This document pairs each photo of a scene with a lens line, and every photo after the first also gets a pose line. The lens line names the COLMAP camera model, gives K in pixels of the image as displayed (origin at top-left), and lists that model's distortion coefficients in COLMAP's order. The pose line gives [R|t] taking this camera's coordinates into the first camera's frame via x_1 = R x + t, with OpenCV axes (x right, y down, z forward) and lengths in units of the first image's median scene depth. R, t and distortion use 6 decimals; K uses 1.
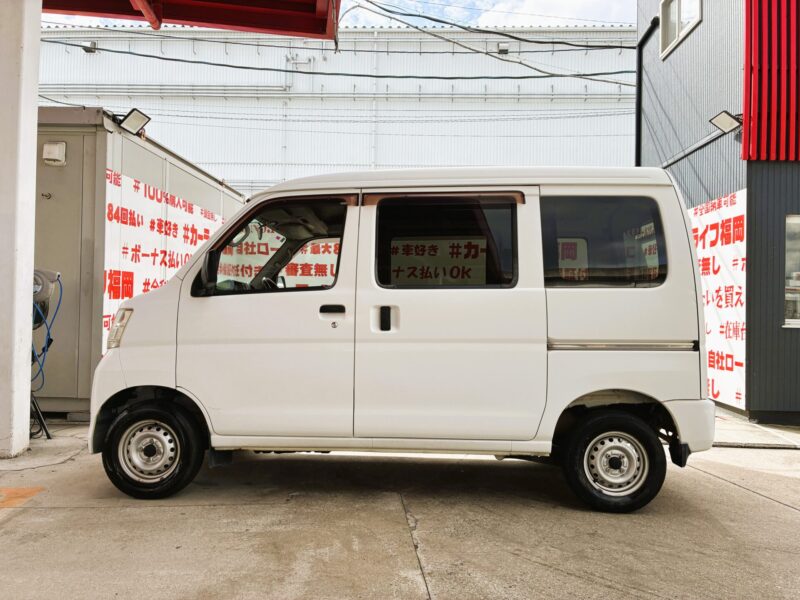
lens RADIAL K [[592.5, 0, 400.0], [0, 592.5, 300.0], [0, 0, 1]] dist [0.070762, -0.087107]
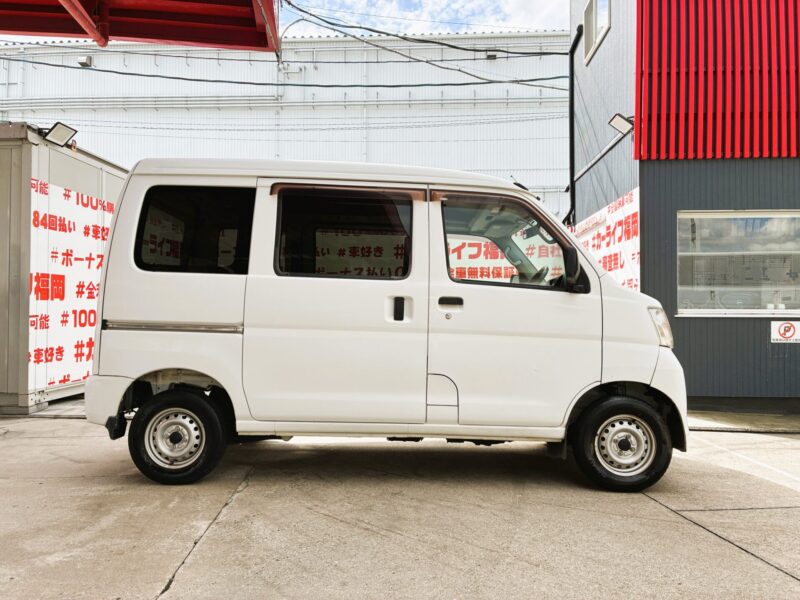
lens RADIAL K [[592.5, 0, 400.0], [0, 592.5, 300.0], [0, 0, 1]] dist [0.070762, -0.087107]
pose [[0.999785, -0.016660, -0.012348, 0.163803], [0.016542, 0.999818, -0.009542, 0.017756], [0.012505, 0.009336, 0.999878, -0.058668]]
